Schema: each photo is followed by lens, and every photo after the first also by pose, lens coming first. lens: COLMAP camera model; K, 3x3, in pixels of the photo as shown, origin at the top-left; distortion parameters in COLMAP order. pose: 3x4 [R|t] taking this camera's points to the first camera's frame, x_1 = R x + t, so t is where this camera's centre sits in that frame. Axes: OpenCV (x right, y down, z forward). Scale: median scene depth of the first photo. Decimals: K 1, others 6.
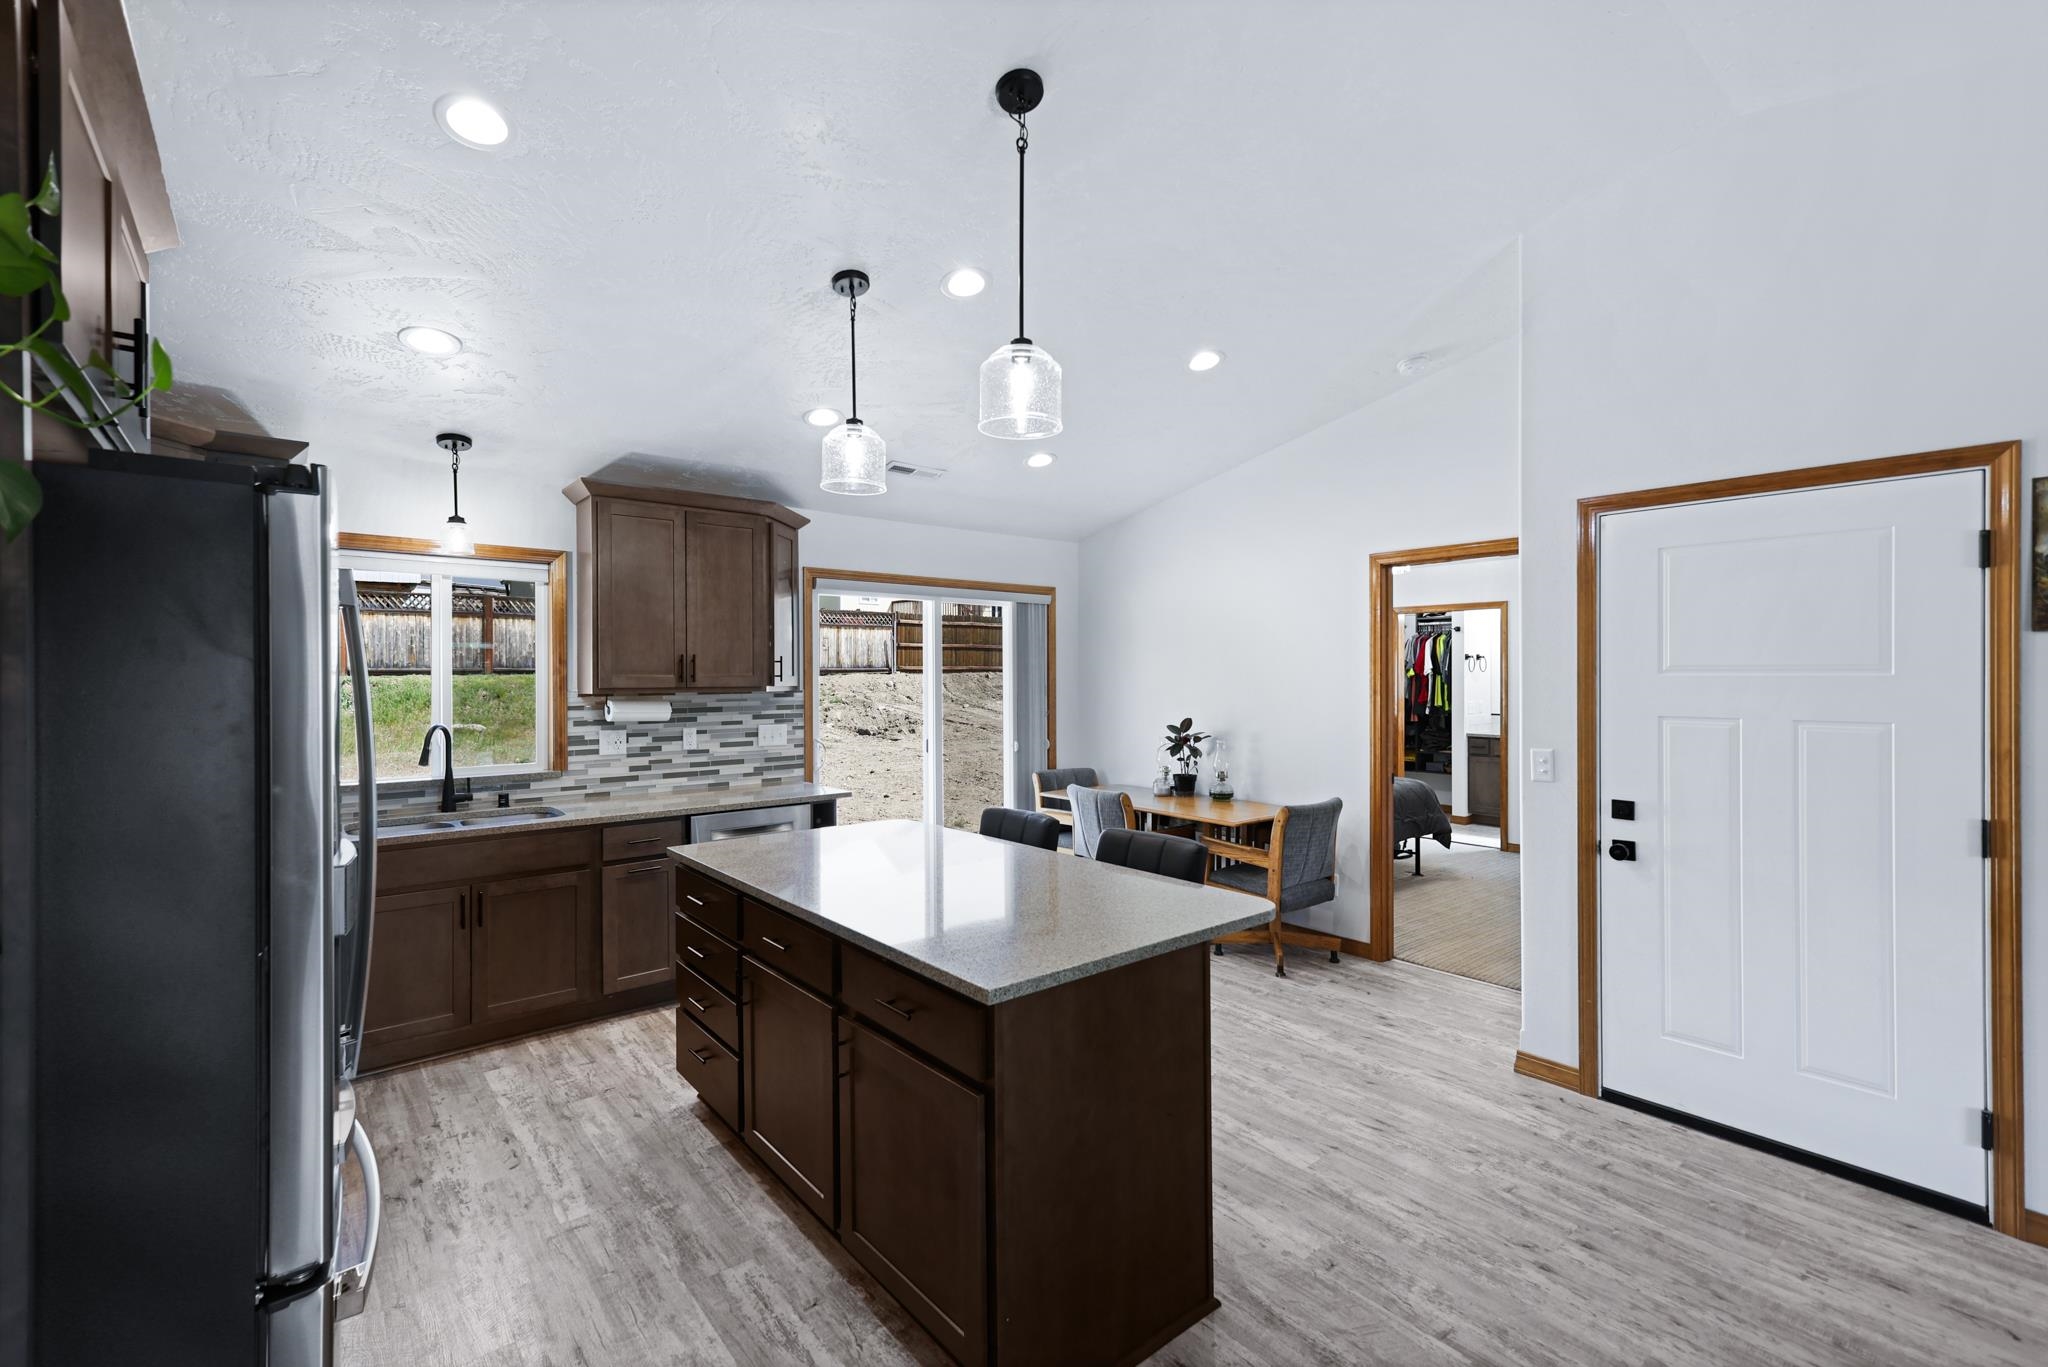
lens RADIAL K [[890.9, 0, 1020.0], [0, 890.9, 677.8], [0, 0, 1]] dist [0.011348, 0.000188]
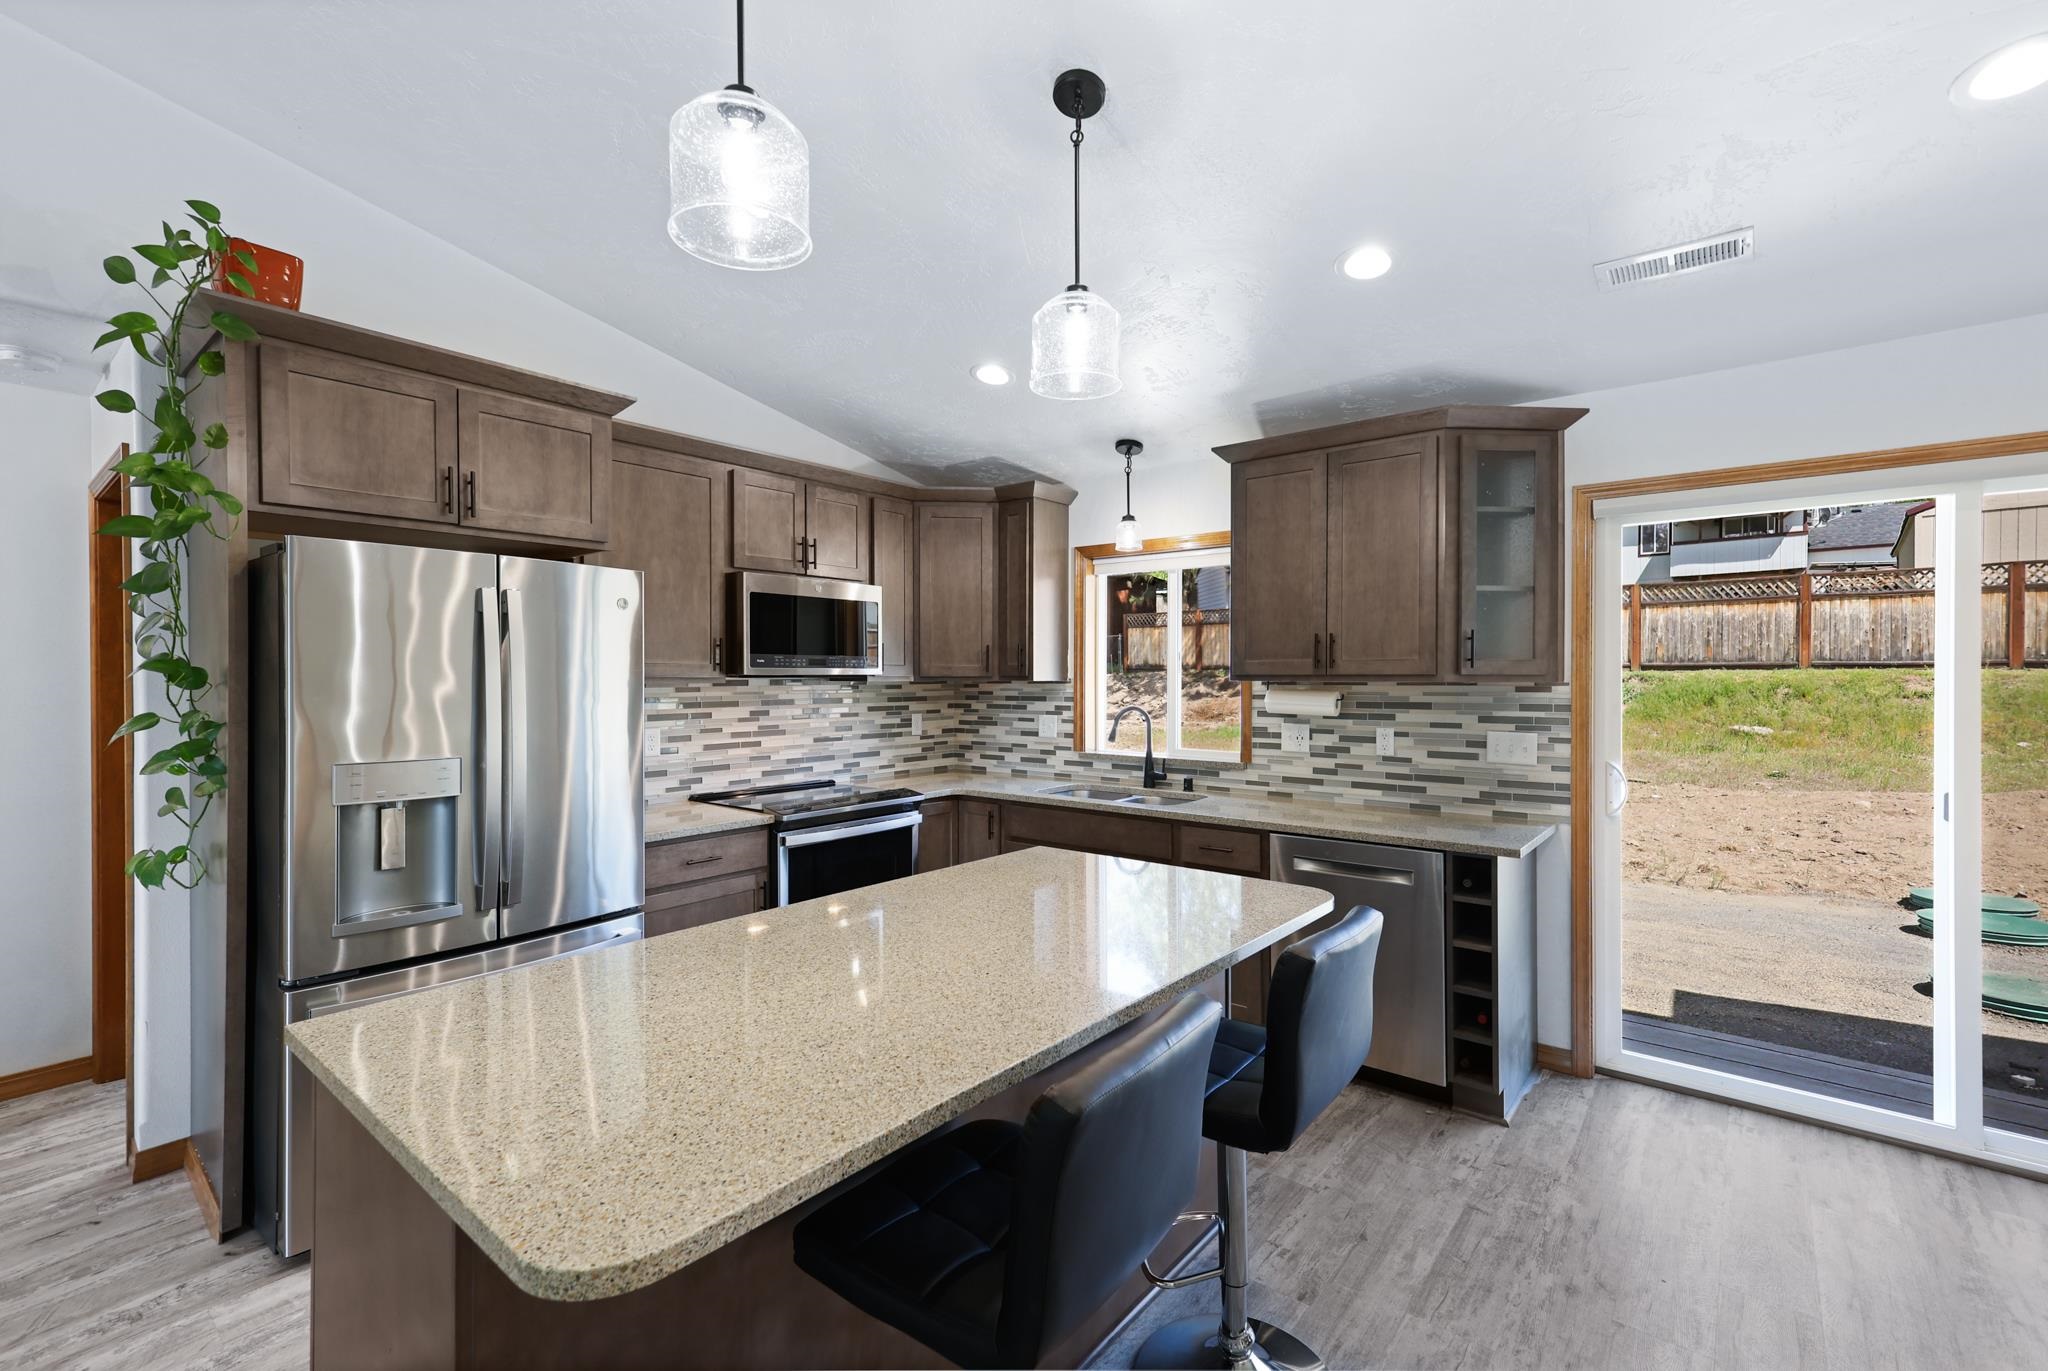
lens RADIAL K [[890.9, 0, 1034.9], [0, 890.9, 679.6], [0, 0, 1]] dist [0.013884, 0.000039]
pose [[0.202713, 0.006699, -0.979215, 0.349574], [-0.002648, 0.999977, 0.006292, 0.010607], [0.979235, 0.001318, 0.202726, 0.574868]]
